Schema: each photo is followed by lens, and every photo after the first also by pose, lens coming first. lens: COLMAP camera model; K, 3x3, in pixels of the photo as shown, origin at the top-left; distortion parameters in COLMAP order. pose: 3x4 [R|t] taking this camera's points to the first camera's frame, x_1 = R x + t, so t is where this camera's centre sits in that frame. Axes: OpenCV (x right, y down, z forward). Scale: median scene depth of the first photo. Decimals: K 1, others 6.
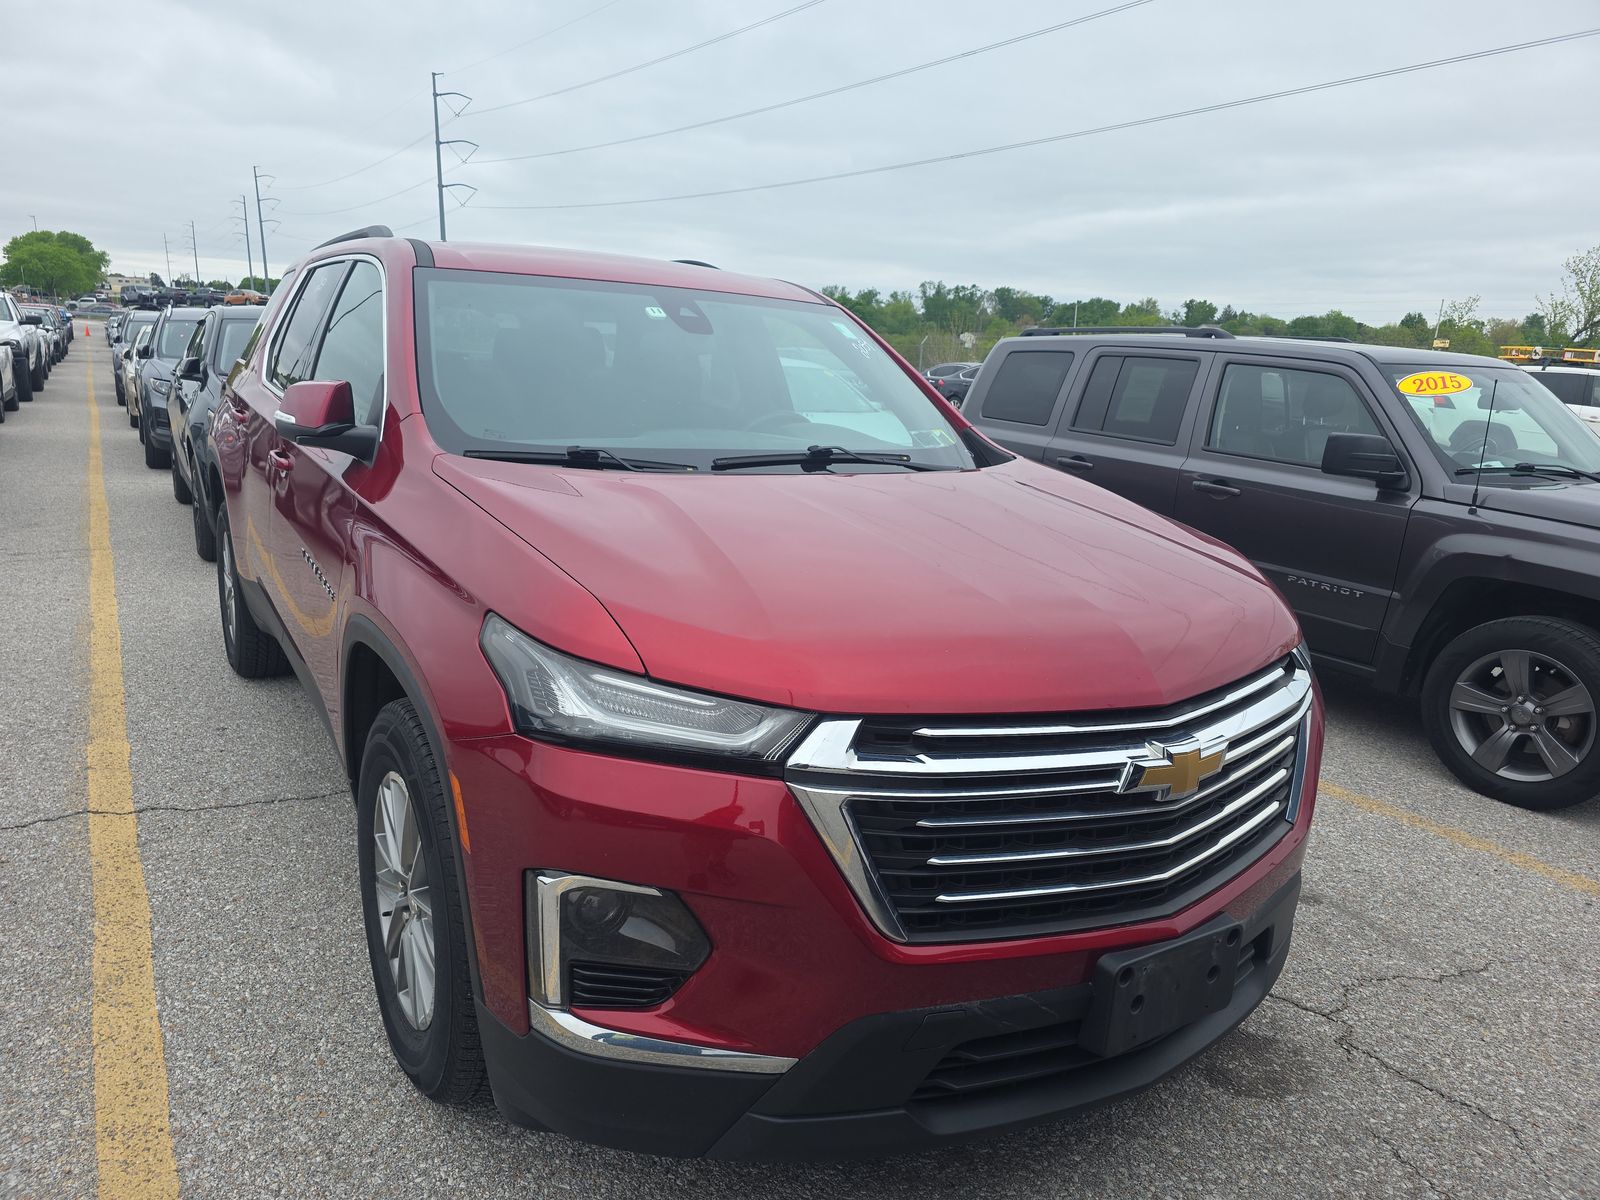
lens RADIAL K [[1071.0, 0, 800.0], [0, 1071.0, 600.0], [0, 0, 1]] dist [0.043803, -0.036639]
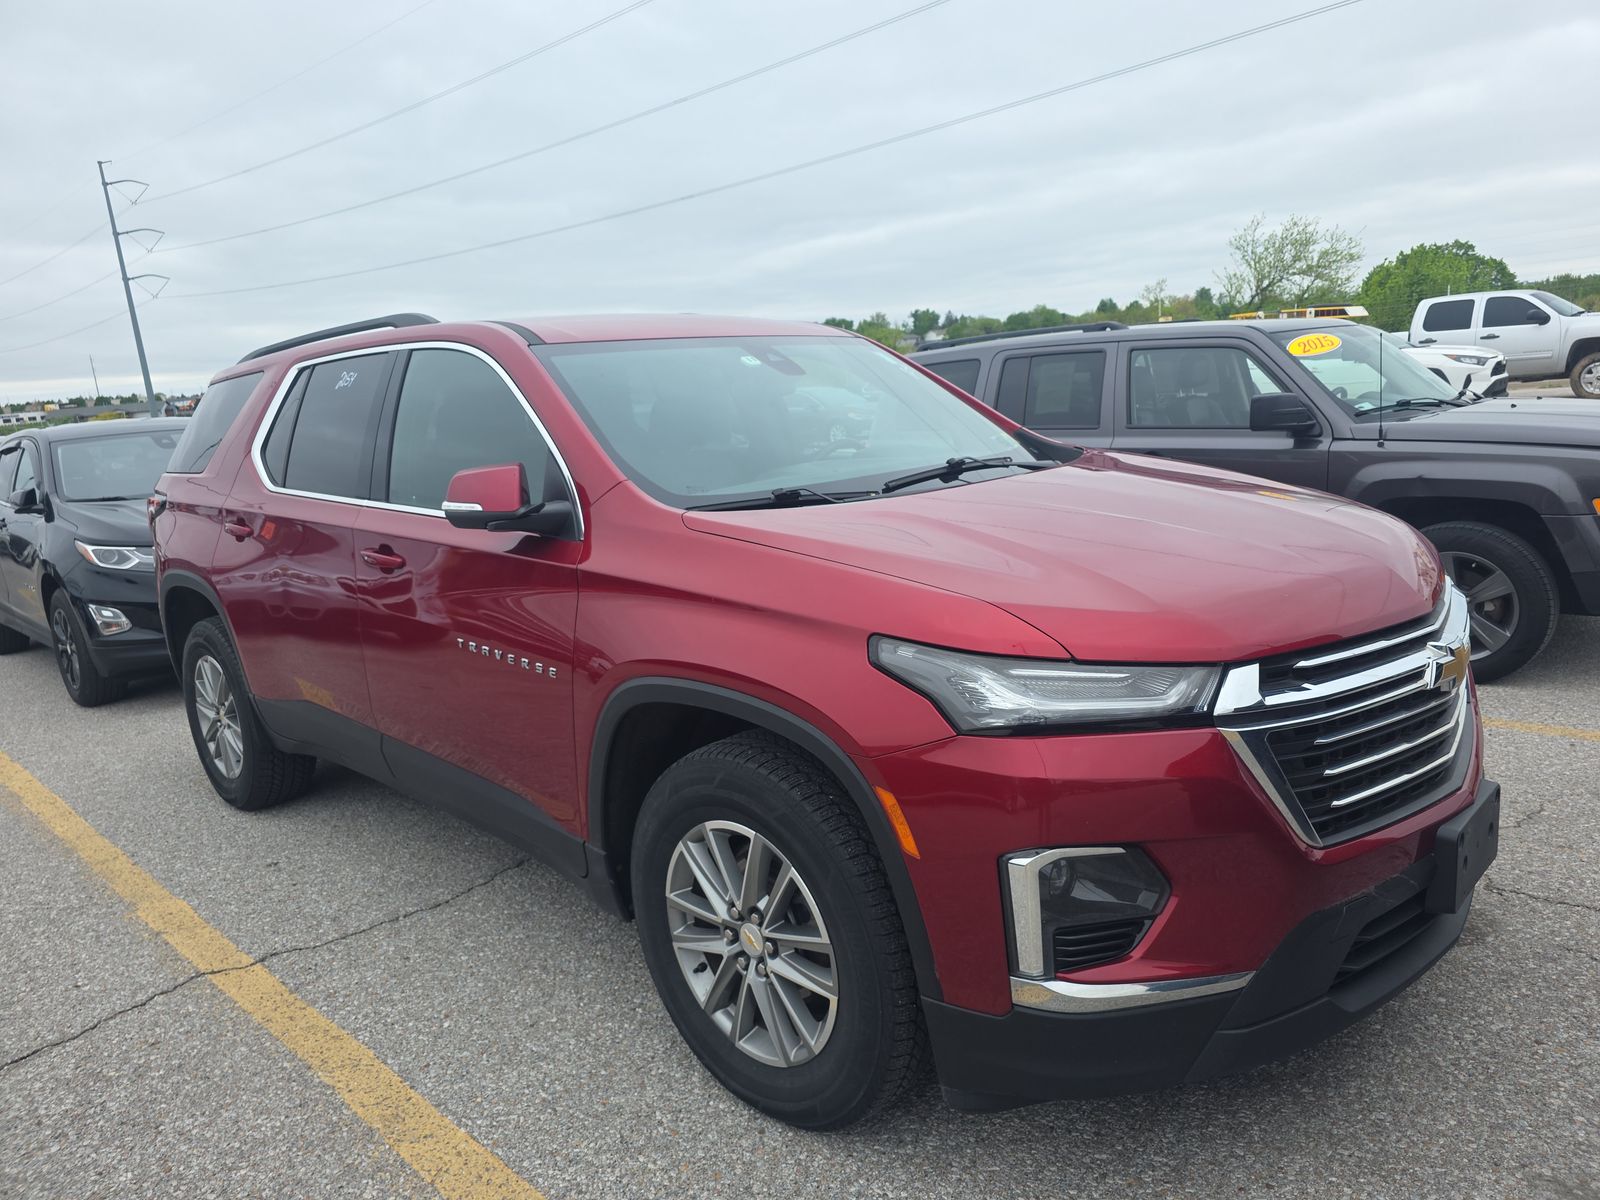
lens RADIAL K [[1075.2, 0, 798.3], [0, 1075.2, 573.2], [0, 0, 1]] dist [0.058144, -0.055618]
pose [[0.963029, -0.165175, 0.212821, -0.275307], [0.177215, 0.983412, -0.038664, -0.010711], [-0.202904, 0.074950, 0.976326, -0.020472]]
